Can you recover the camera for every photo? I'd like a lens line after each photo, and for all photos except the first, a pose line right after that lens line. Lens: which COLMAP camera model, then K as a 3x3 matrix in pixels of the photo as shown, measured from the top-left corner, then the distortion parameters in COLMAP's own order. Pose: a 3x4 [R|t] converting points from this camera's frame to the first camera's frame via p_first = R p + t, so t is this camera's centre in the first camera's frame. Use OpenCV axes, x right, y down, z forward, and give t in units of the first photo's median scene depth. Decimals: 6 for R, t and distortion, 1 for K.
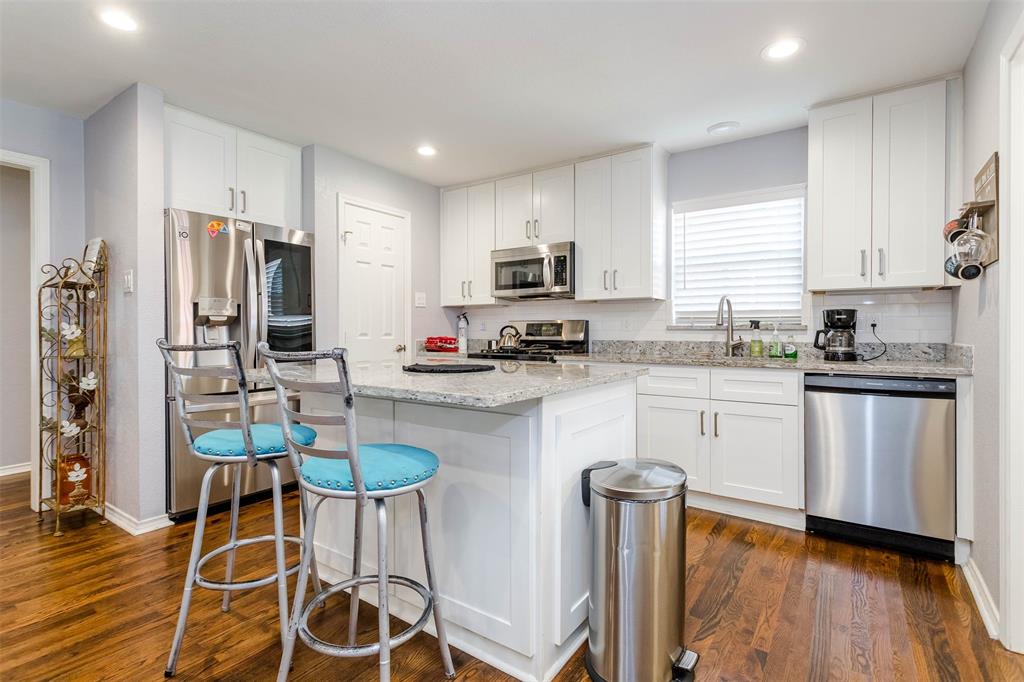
lens RADIAL K [[494.8, 0, 512.5], [0, 494.8, 334.2], [0, 0, 1]] dist [-0.003173, 0.003482]
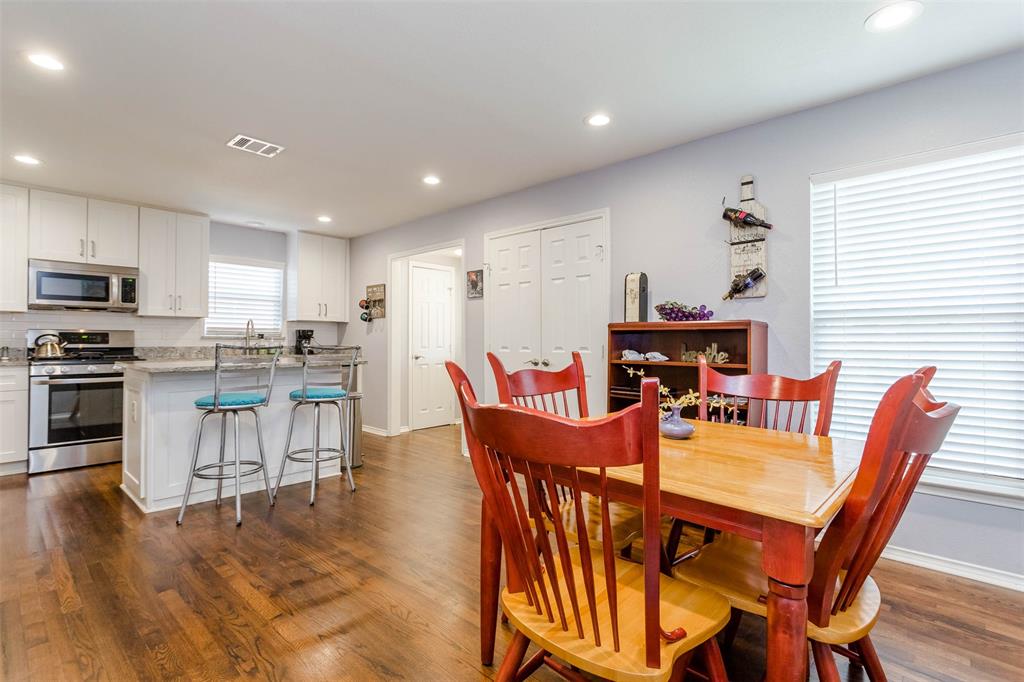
lens RADIAL K [[494.8, 0, 507.5], [0, 494.8, 341.1], [0, 0, 1]] dist [-0.003173, 0.003482]
pose [[0.135260, 0.002374, 0.990807, -1.224096], [0.007244, 0.999968, -0.003385, 0.011183], [-0.990784, 0.007636, 0.135238, -0.118571]]
